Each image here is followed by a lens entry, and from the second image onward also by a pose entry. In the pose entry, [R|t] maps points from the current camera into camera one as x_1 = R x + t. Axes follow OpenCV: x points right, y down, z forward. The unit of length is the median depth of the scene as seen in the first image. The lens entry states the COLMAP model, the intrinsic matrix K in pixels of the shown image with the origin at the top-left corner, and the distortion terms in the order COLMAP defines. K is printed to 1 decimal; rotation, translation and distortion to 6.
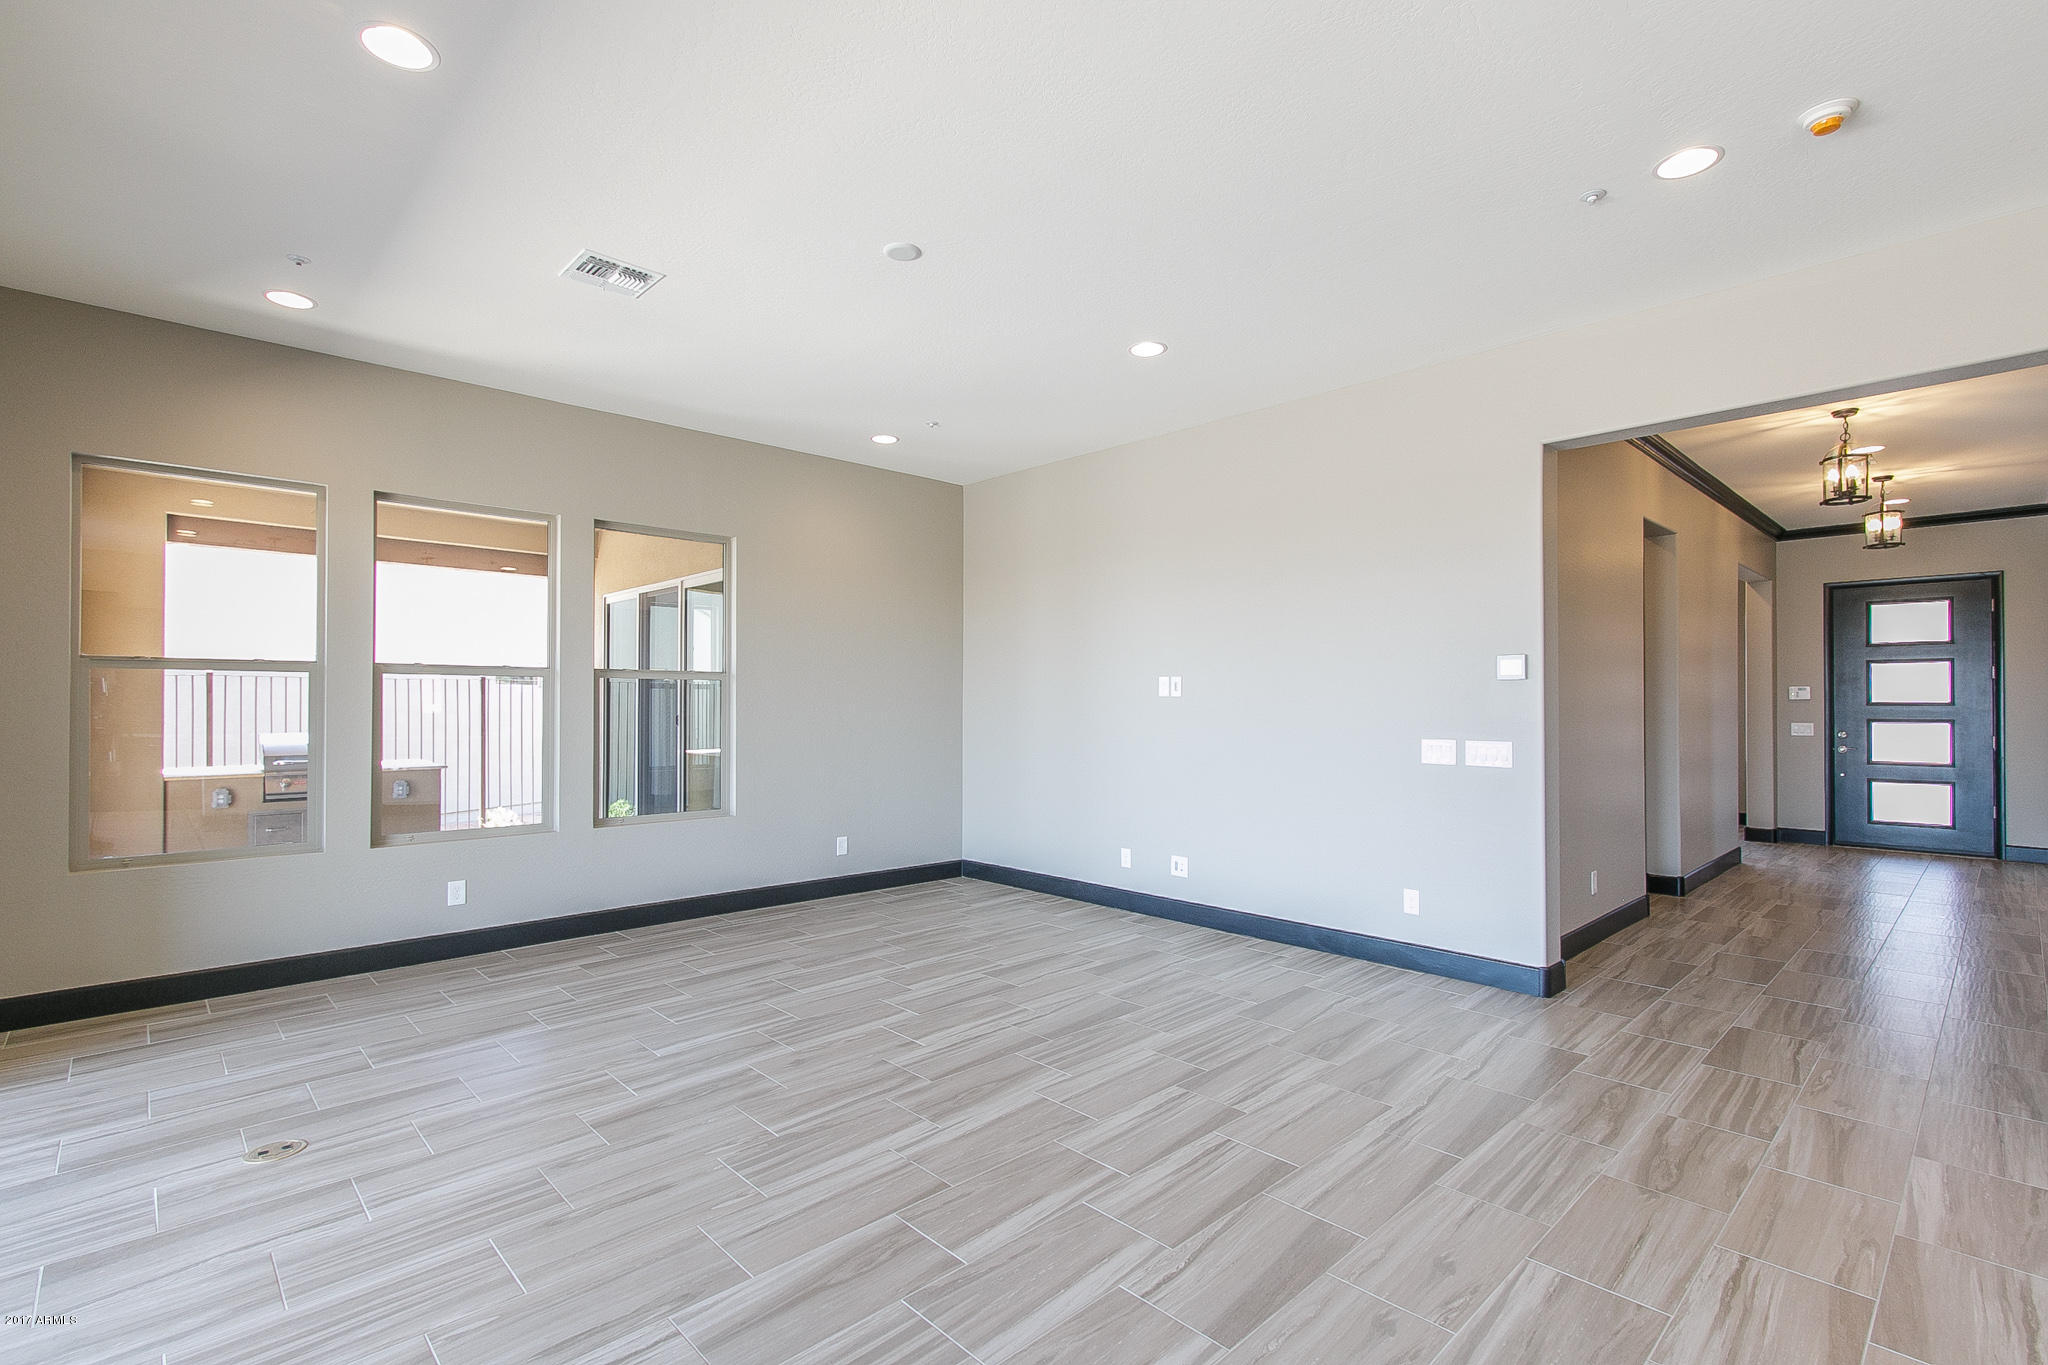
lens RADIAL K [[942.8, 0, 1014.8], [0, 942.8, 695.0], [0, 0, 1]] dist [0.001702, -0.000186]
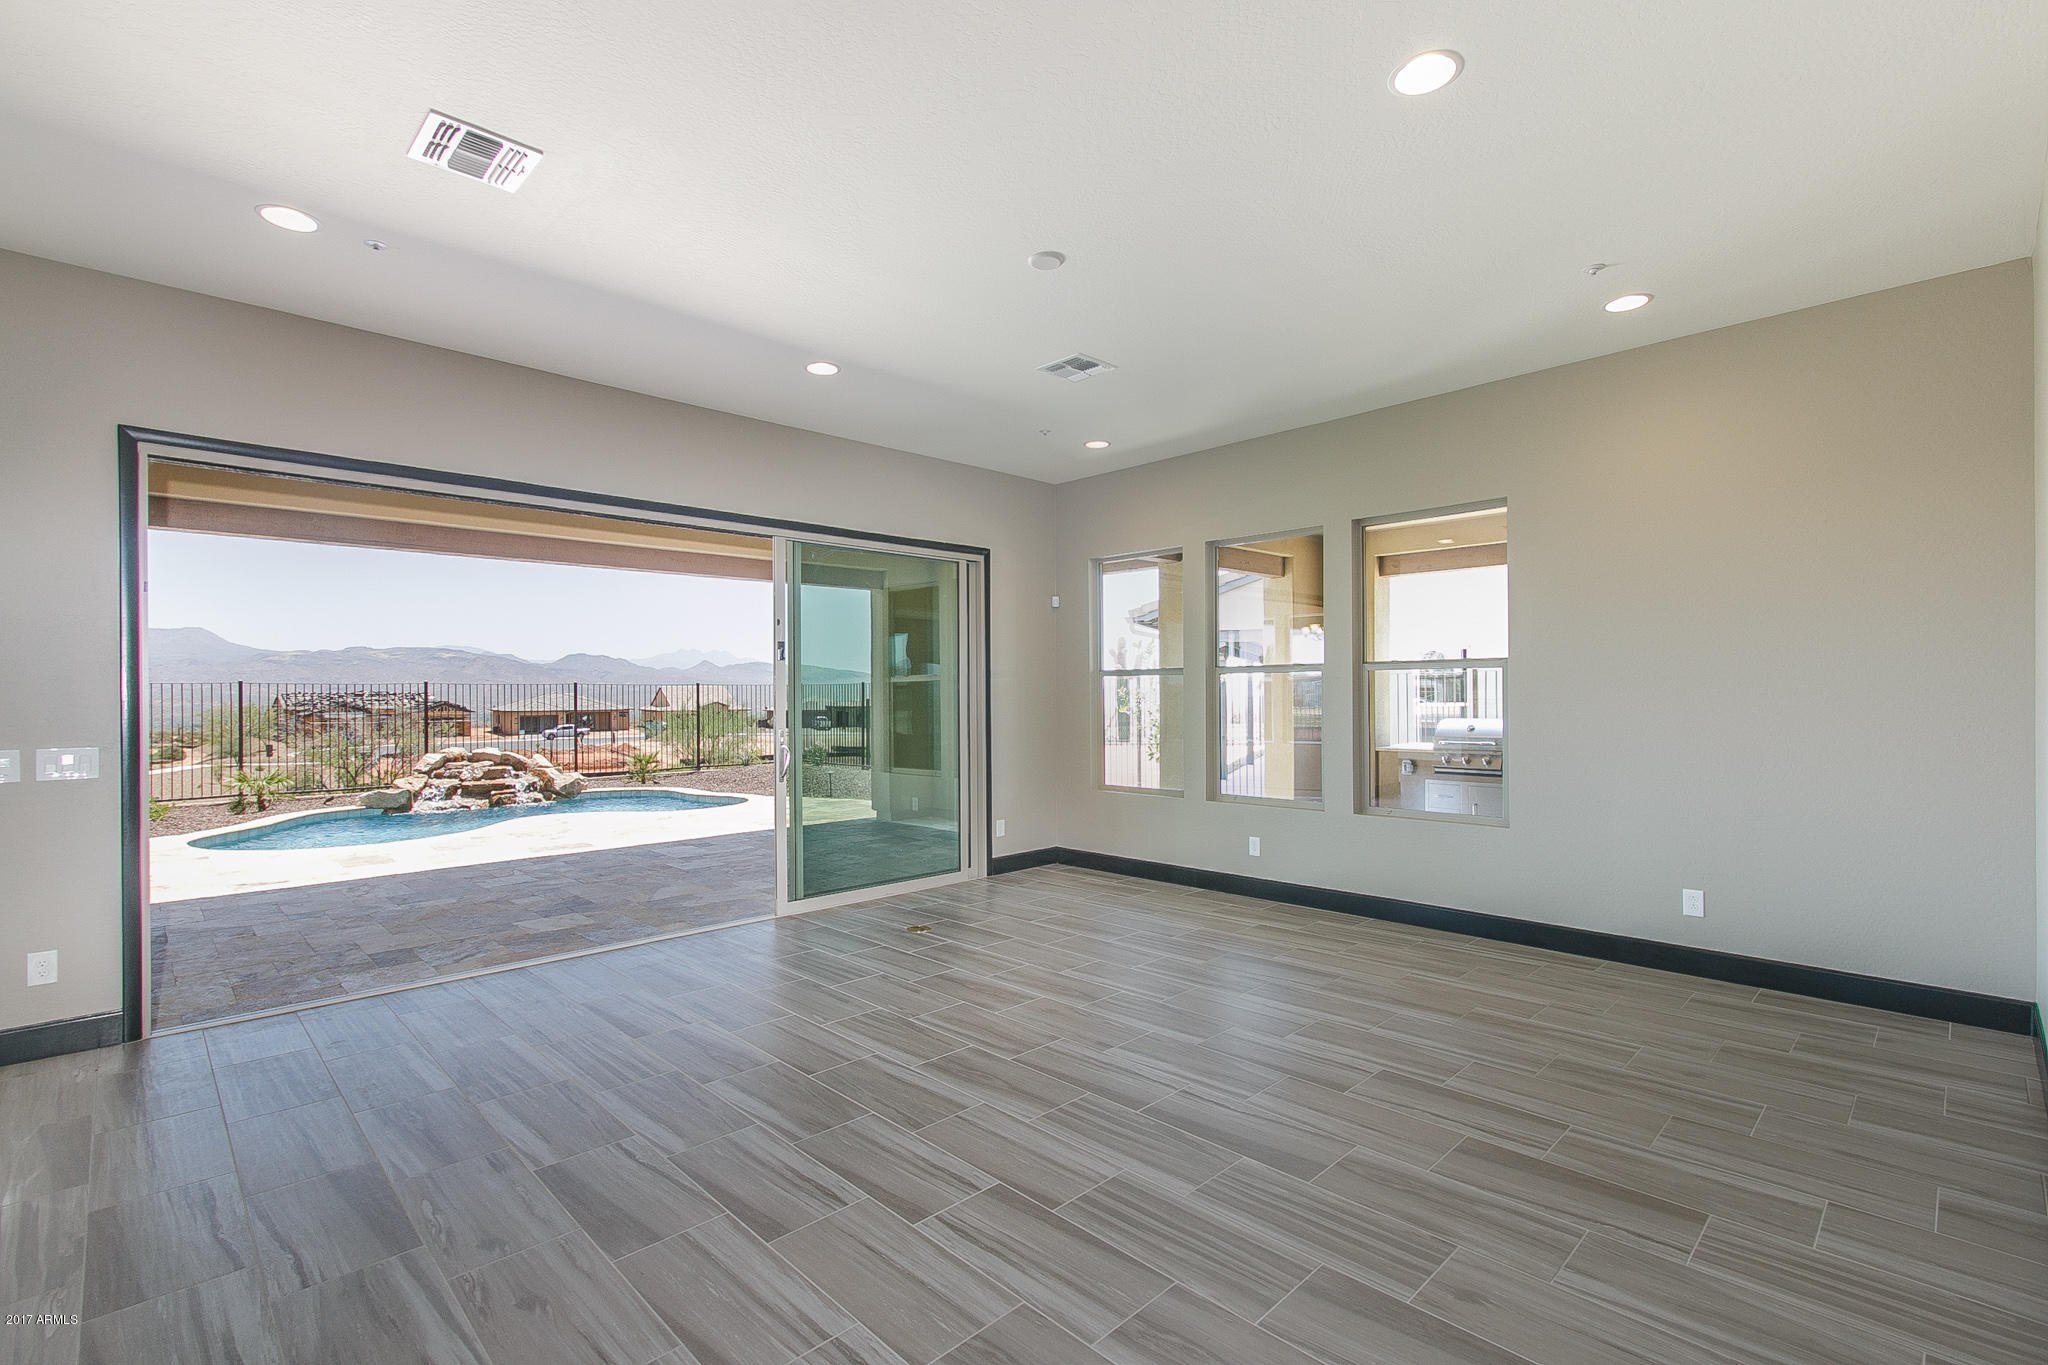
lens RADIAL K [[912.3, 0, 1012.1], [0, 912.3, 693.4], [0, 0, 1]] dist [0.000640, 0.000045]
pose [[0.017539, -0.002128, -0.999844, 0.814670], [0.013929, 0.999901, -0.001884, 0.005689], [0.999749, -0.013894, 0.017567, 0.873793]]
